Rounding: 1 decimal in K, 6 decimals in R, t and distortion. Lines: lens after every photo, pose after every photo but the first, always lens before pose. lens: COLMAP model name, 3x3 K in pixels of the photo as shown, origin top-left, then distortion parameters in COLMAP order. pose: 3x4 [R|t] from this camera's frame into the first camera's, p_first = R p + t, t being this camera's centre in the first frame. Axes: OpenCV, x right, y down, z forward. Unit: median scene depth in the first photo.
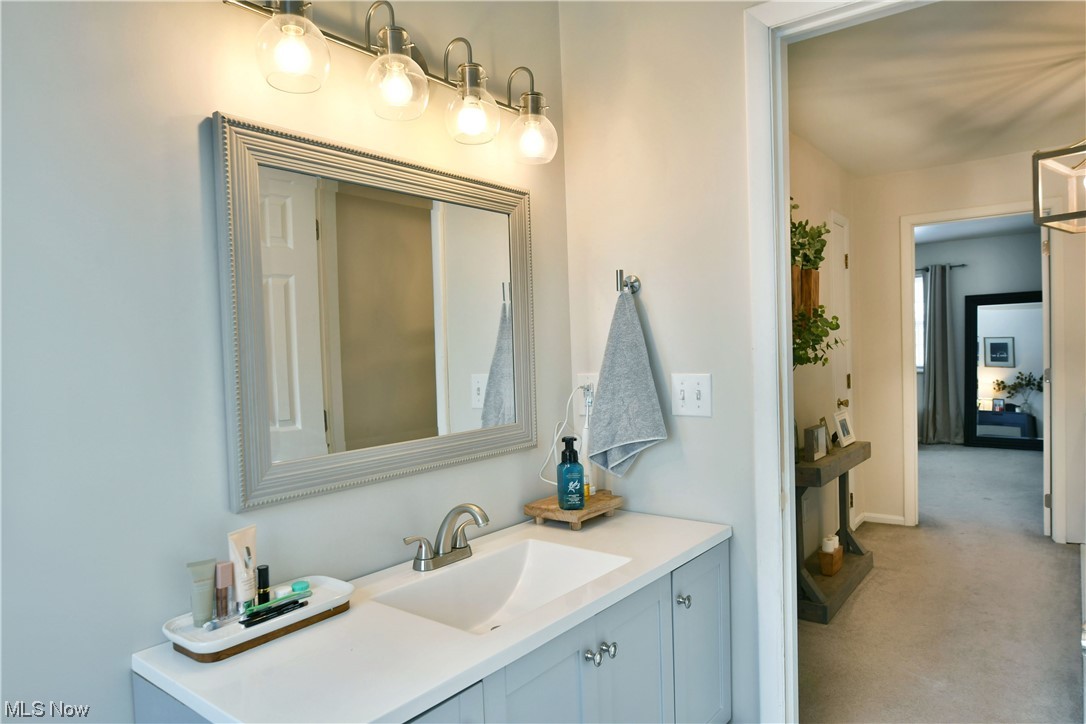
lens RADIAL K [[683.5, 0, 545.0], [0, 683.5, 365.0], [0, 0, 1]] dist [-0.010588, -0.004986]
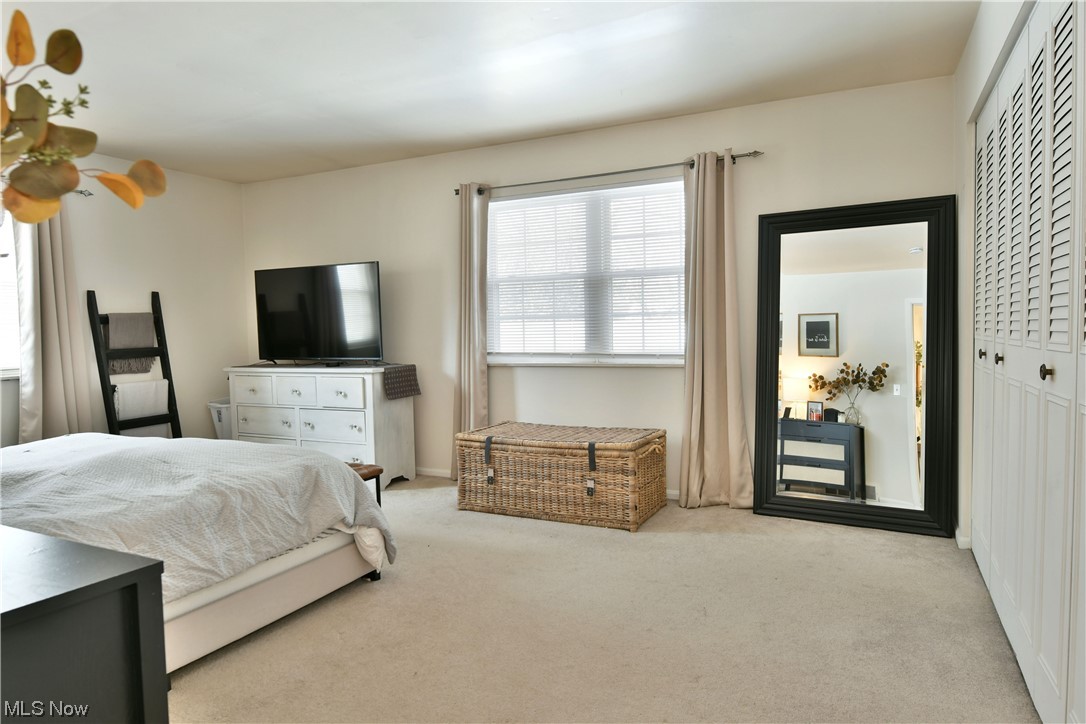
lens RADIAL K [[683.5, 0, 508.0], [0, 683.5, 410.8], [0, 0, 1]] dist [-0.010588, -0.004986]
pose [[0.986124, -0.027504, 0.163719, 0.347307], [0.015082, 0.996945, 0.076638, 0.000849], [-0.165326, -0.073106, 0.983526, 0.523265]]
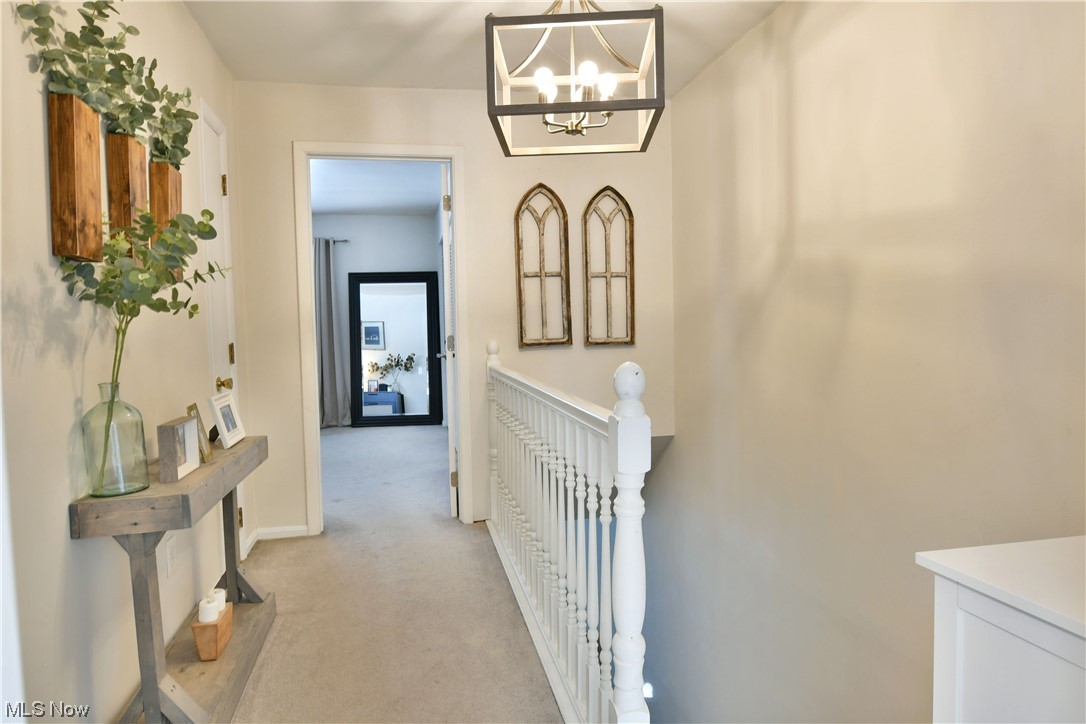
lens RADIAL K [[683.5, 0, 547.1], [0, 683.5, 368.6], [0, 0, 1]] dist [-0.010588, -0.004986]
pose [[0.654241, -0.029643, 0.755705, 0.063934], [0.015798, 0.999549, 0.025532, 0.014228], [-0.756121, -0.004765, 0.654414, 0.148959]]
